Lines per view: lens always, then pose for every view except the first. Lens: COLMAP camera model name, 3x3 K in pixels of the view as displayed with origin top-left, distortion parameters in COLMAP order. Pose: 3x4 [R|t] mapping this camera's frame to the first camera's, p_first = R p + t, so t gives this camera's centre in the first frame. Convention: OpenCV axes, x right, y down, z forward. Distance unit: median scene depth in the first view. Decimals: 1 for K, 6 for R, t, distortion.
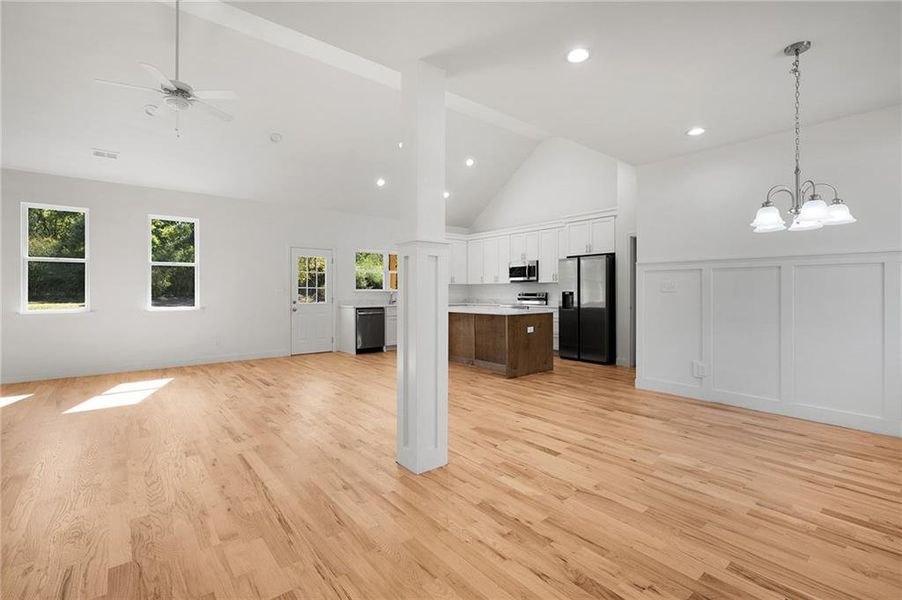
lens RADIAL K [[410.0, 0, 449.0], [0, 410.0, 290.2], [0, 0, 1]] dist [0.001881, 0.000029]
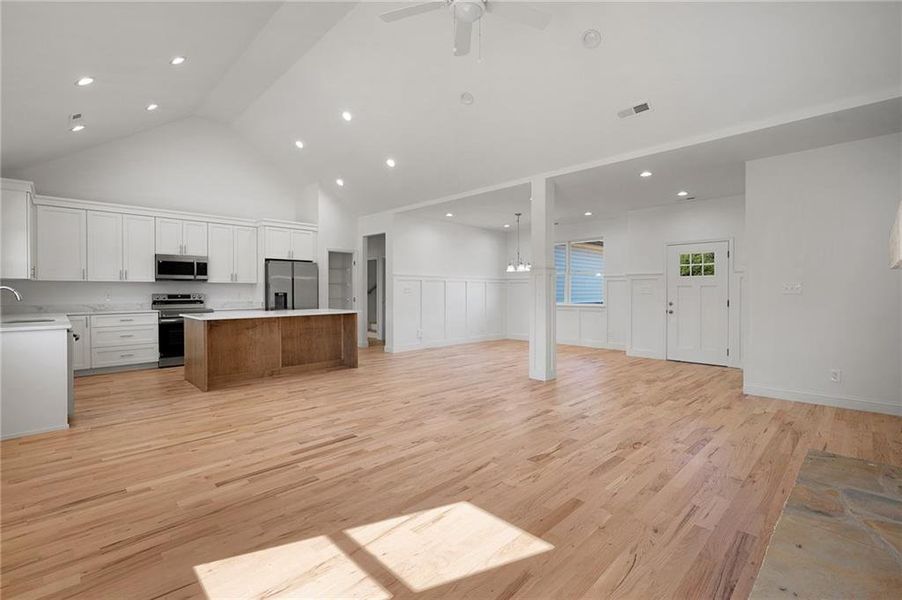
lens RADIAL K [[410.0, 0, 449.5], [0, 410.0, 297.2], [0, 0, 1]] dist [0.001881, 0.000029]
pose [[-0.090387, -0.011252, 0.995843, -1.849068], [-0.003053, 0.999935, 0.011021, 0.004875], [-0.995902, -0.002044, -0.090416, 1.513465]]
